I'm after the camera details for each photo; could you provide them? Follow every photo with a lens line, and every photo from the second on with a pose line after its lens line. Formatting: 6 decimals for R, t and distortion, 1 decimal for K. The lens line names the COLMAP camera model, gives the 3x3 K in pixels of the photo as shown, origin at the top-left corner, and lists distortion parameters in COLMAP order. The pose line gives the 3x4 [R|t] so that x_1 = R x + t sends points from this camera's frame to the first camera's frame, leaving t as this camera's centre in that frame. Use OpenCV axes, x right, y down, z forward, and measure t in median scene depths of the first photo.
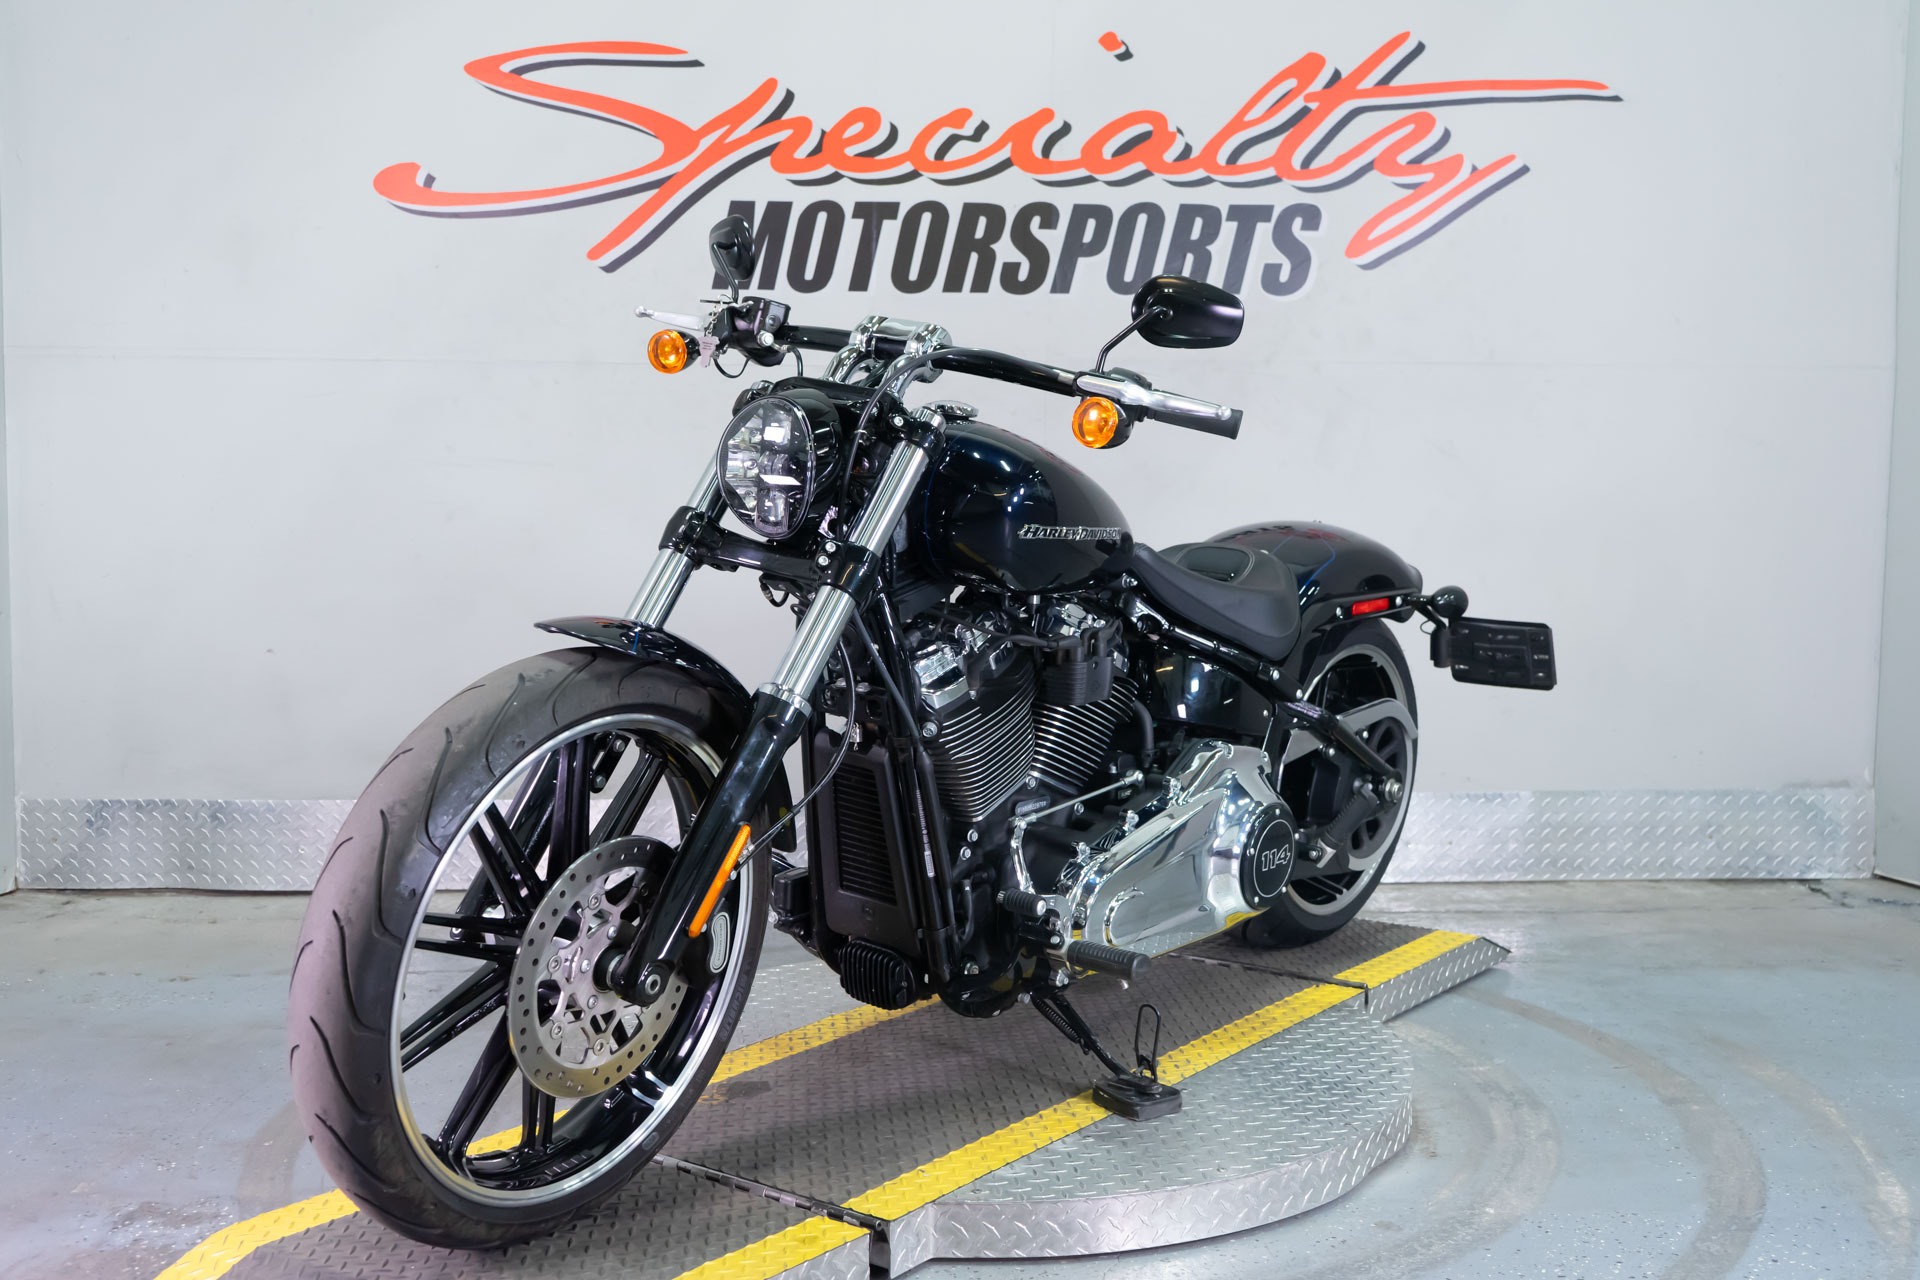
lens RADIAL K [[2006.4, 0, 962.0], [0, 2006.4, 639.4], [0, 0, 1]] dist [0.004453, 0.022922]
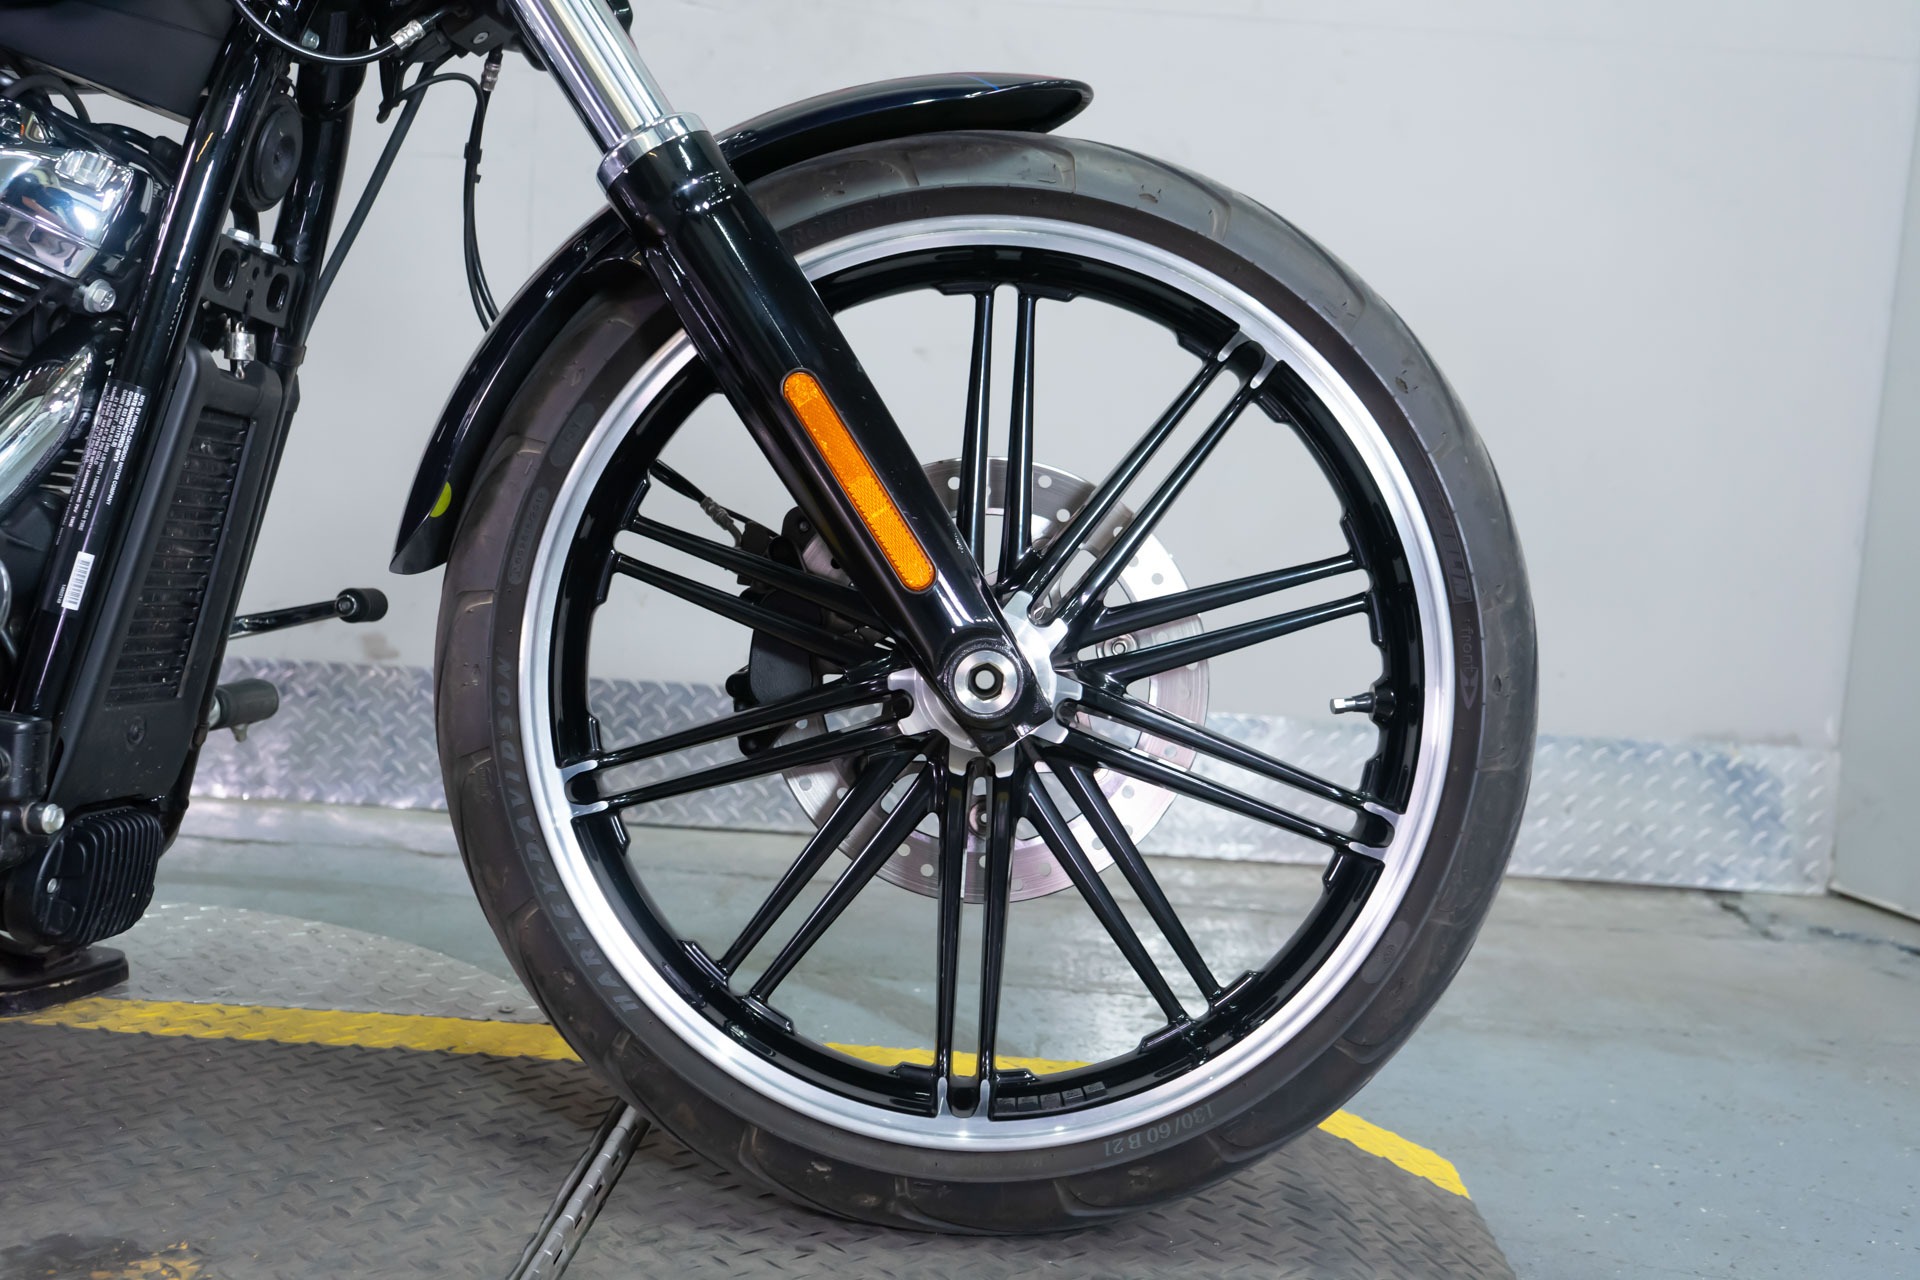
lens RADIAL K [[1942.2, 0, 962.3], [0, 1942.2, 640.1], [0, 0, 1]] dist [0.000511, 0.029822]
pose [[0.996930, 0.066603, -0.041174, 0.213575], [-0.066133, 0.997730, 0.012677, 0.051928], [0.041925, -0.009915, 0.999072, 0.403930]]
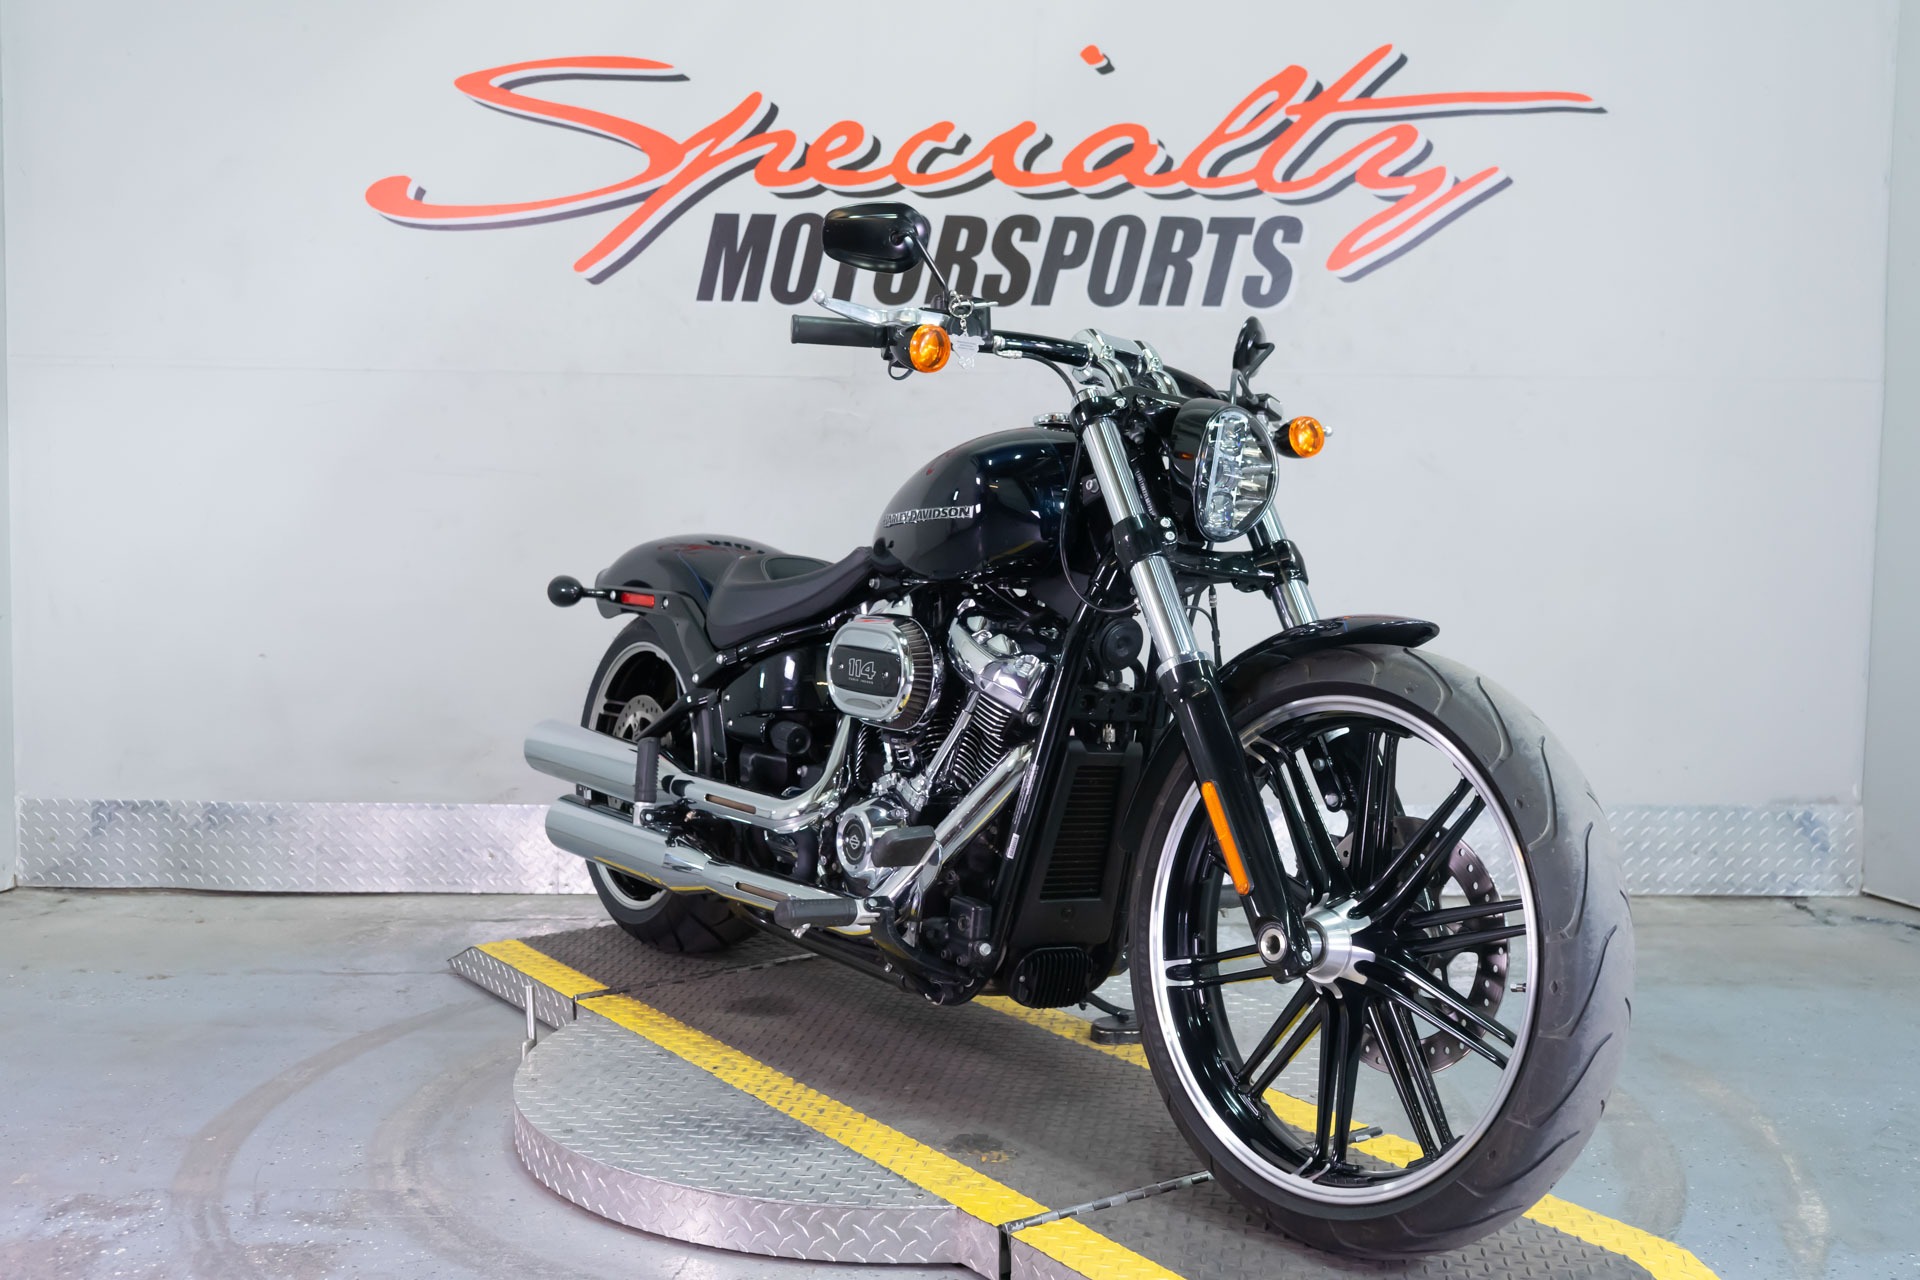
lens RADIAL K [[2004.5, 0, 961.0], [0, 2004.5, 637.8], [0, 0, 1]] dist [0.013402, -0.004035]
pose [[0.999442, 0.006641, -0.032747, 0.042930], [-0.006816, 0.999963, -0.005229, -0.000293], [0.032711, 0.005449, 0.999450, -0.004783]]
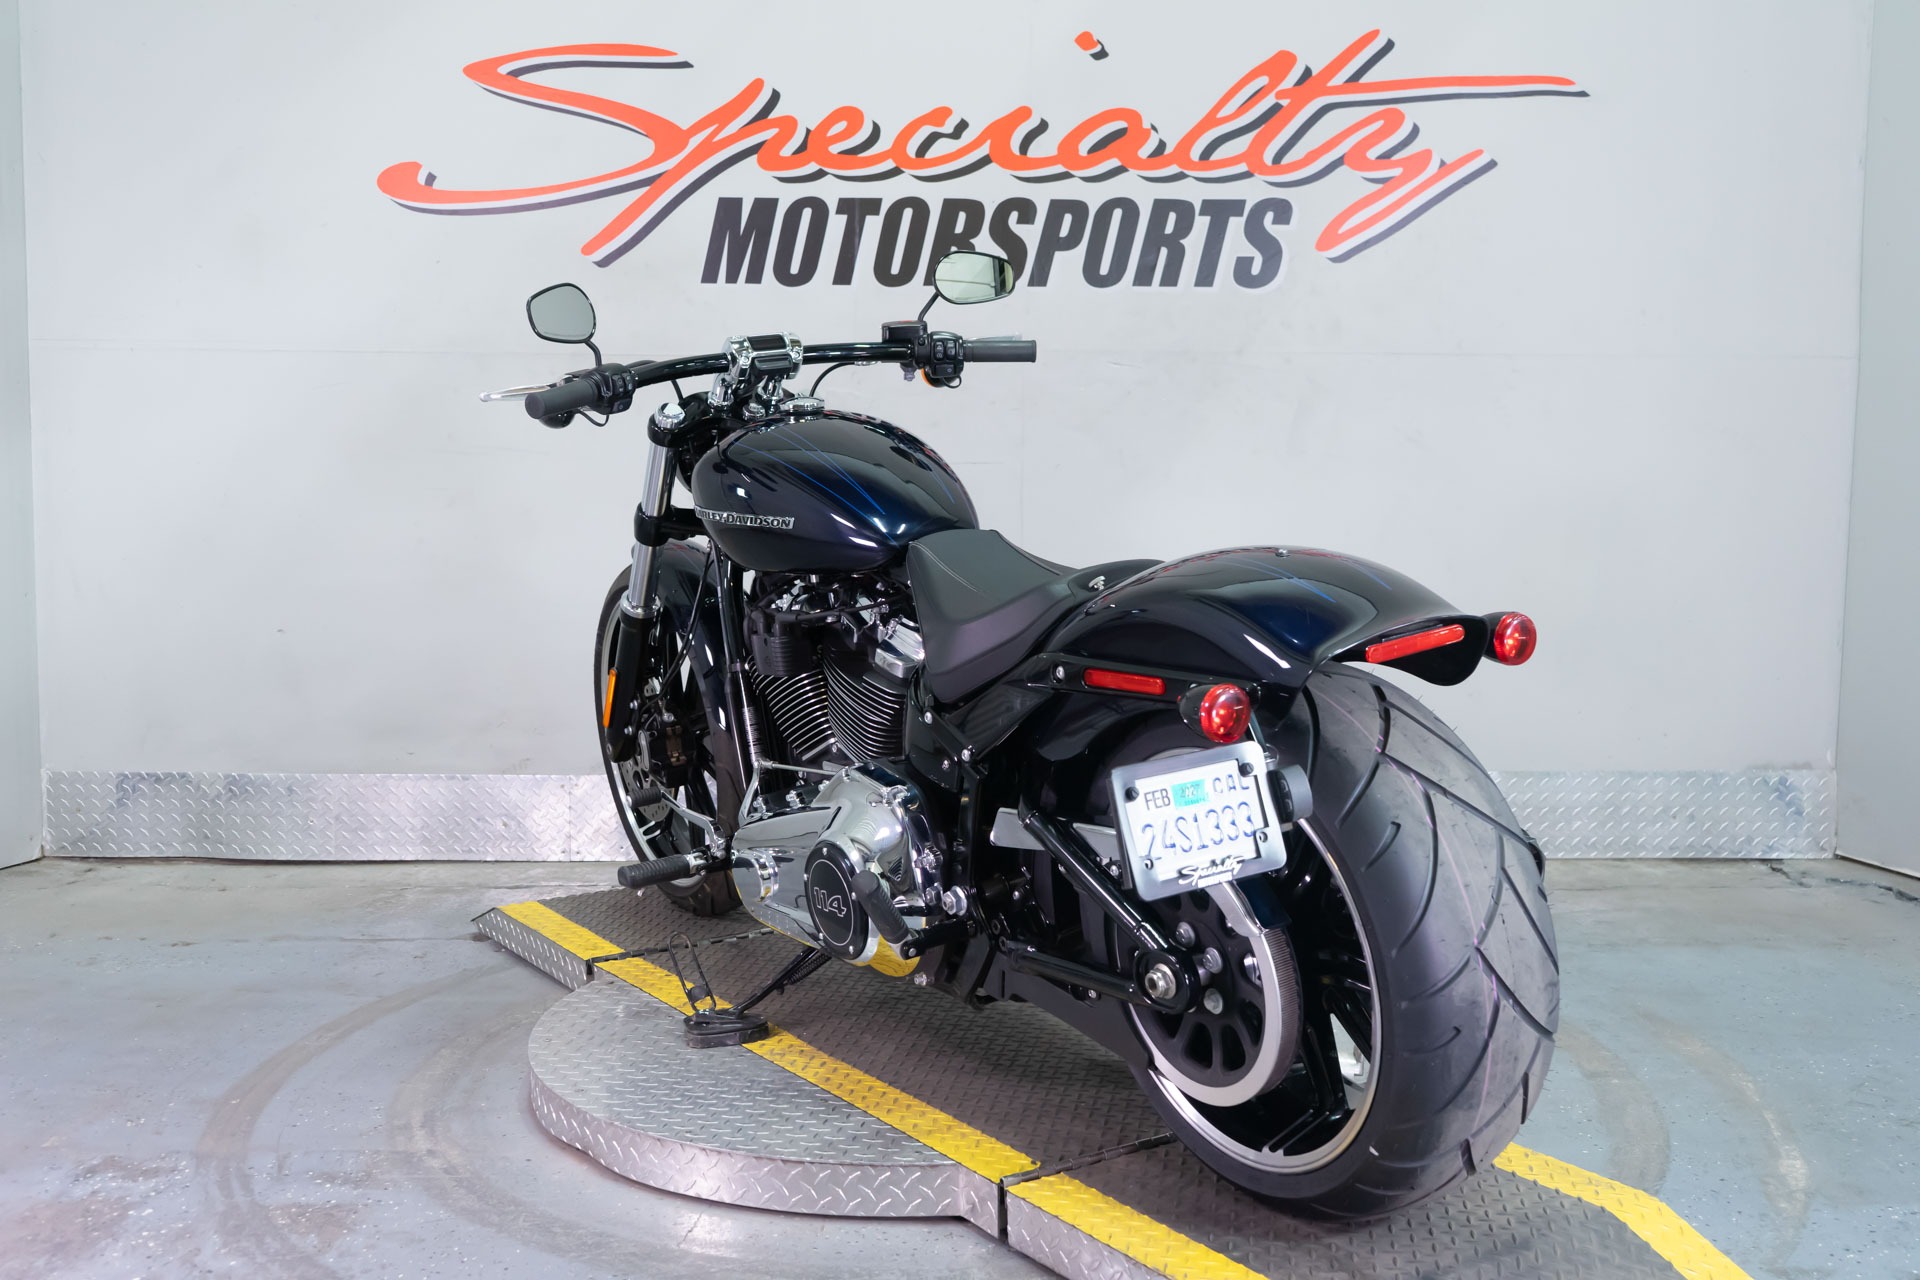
lens RADIAL K [[1939.7, 0, 960.0], [0, 1939.7, 640.0], [0, 0, 1]] dist [0.008414, 0.007406]
pose [[0.999511, 0.003276, -0.031084, 0.040882], [-0.002966, 0.999946, 0.010008, -0.000689], [0.031115, -0.009911, 0.999467, 0.000945]]
